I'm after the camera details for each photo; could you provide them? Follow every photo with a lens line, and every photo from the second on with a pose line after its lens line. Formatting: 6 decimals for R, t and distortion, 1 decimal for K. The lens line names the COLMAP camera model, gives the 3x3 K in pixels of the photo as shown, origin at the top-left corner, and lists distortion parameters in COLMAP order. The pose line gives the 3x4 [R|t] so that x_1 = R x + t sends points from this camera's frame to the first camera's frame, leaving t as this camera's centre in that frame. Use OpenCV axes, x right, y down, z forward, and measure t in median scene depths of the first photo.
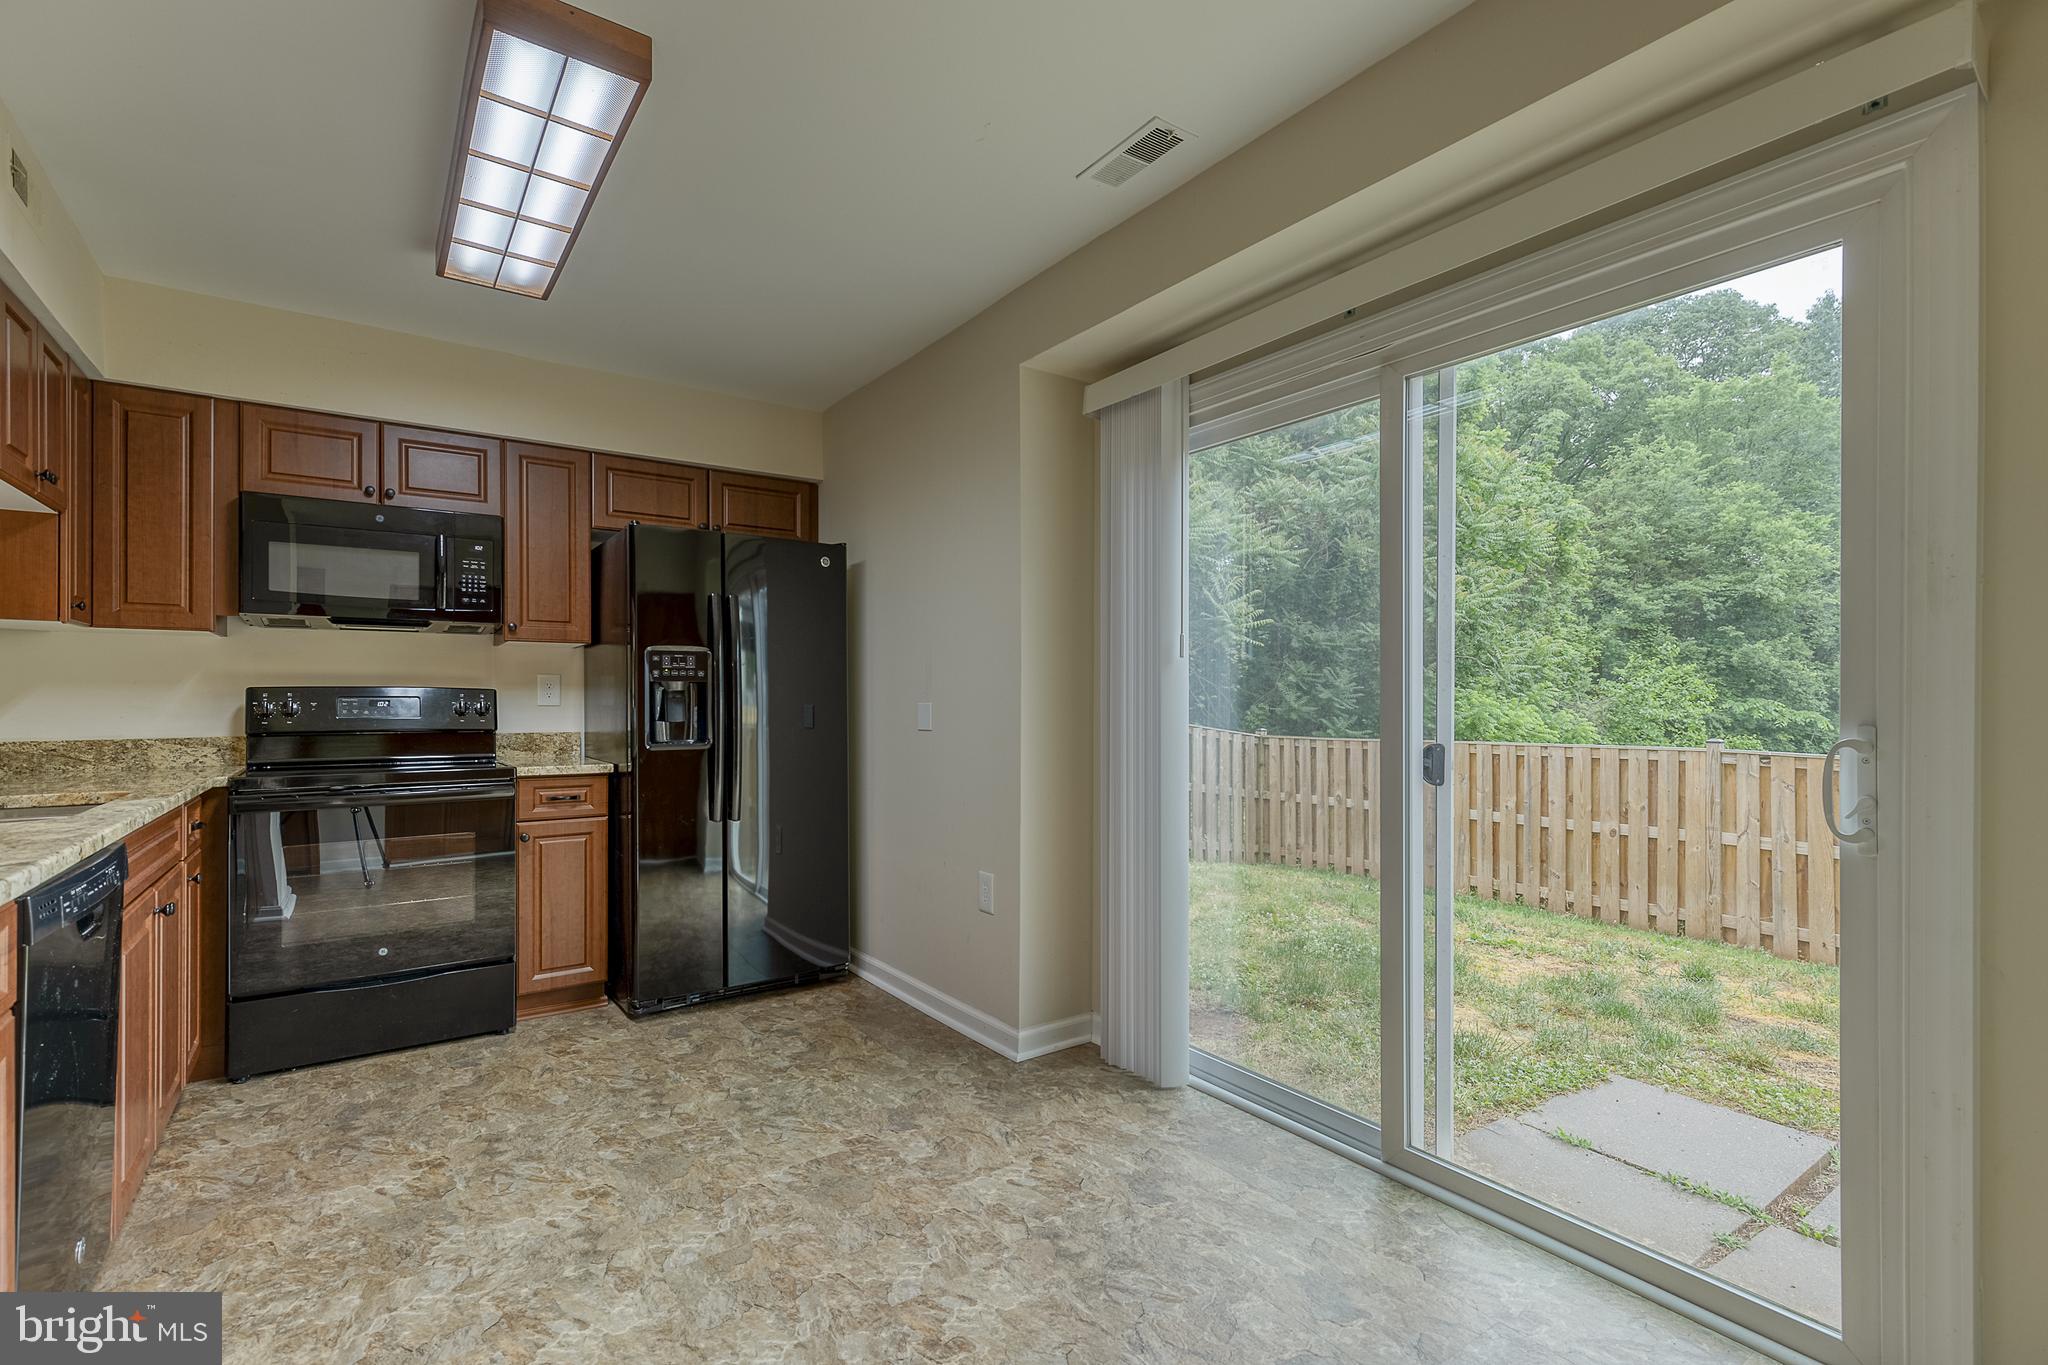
lens RADIAL K [[933.0, 0, 1018.6], [0, 933.0, 694.4], [0, 0, 1]] dist [-0.000114, -0.005972]
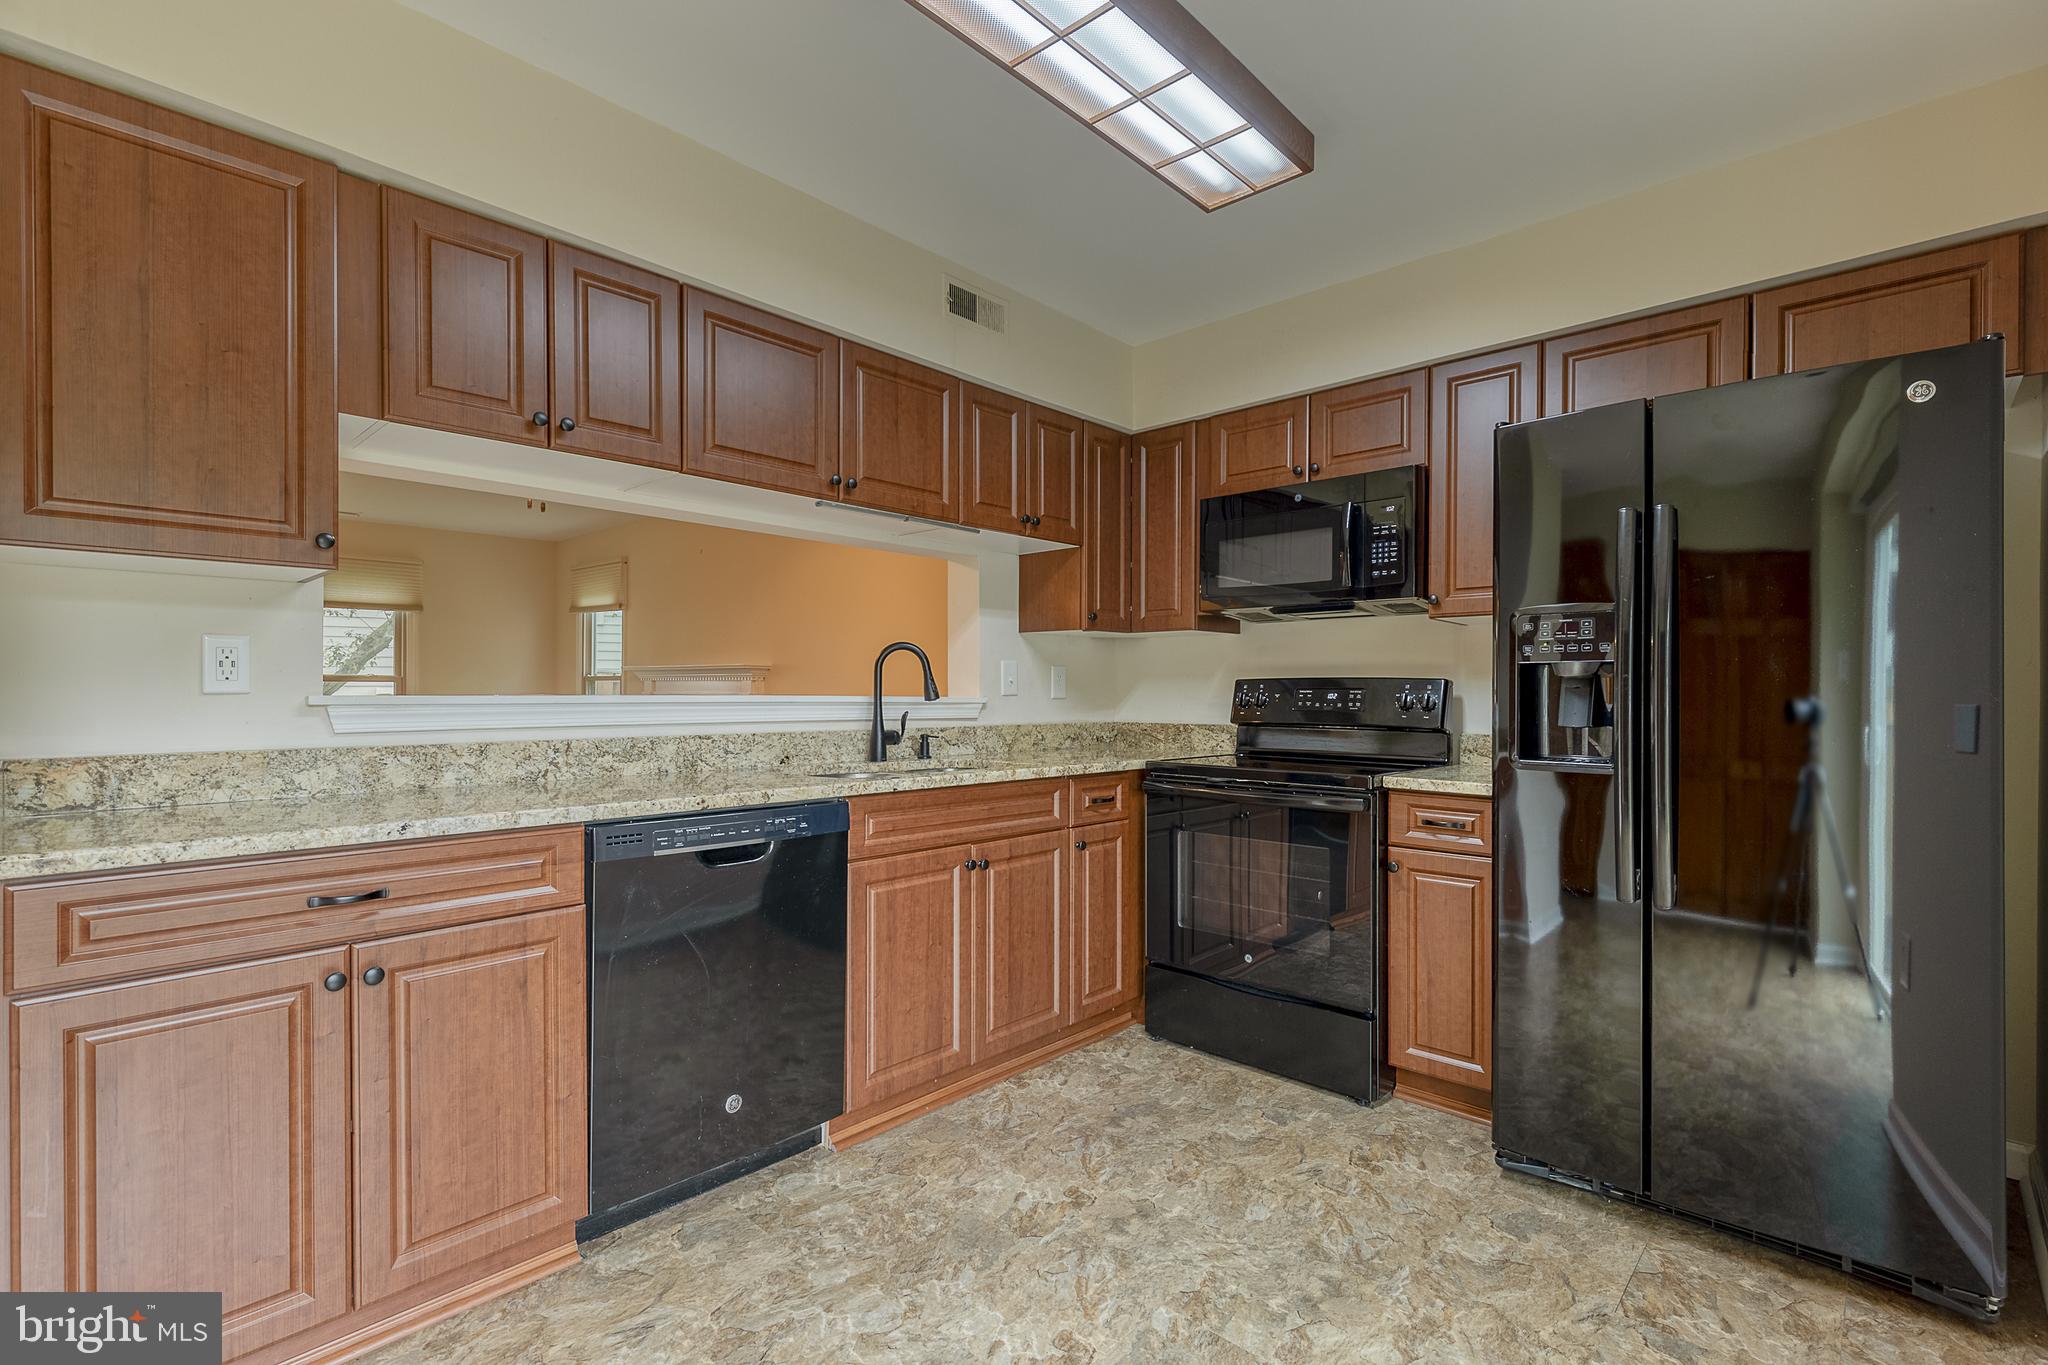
lens RADIAL K [[928.6, 0, 1028.2], [0, 928.6, 691.9], [0, 0, 1]] dist [0.003825, -0.000034]
pose [[0.202216, 0.000692, -0.979341, 0.188171], [-0.001883, 0.999998, 0.000318, 0.007427], [0.979339, 0.001780, 0.202217, 0.583665]]
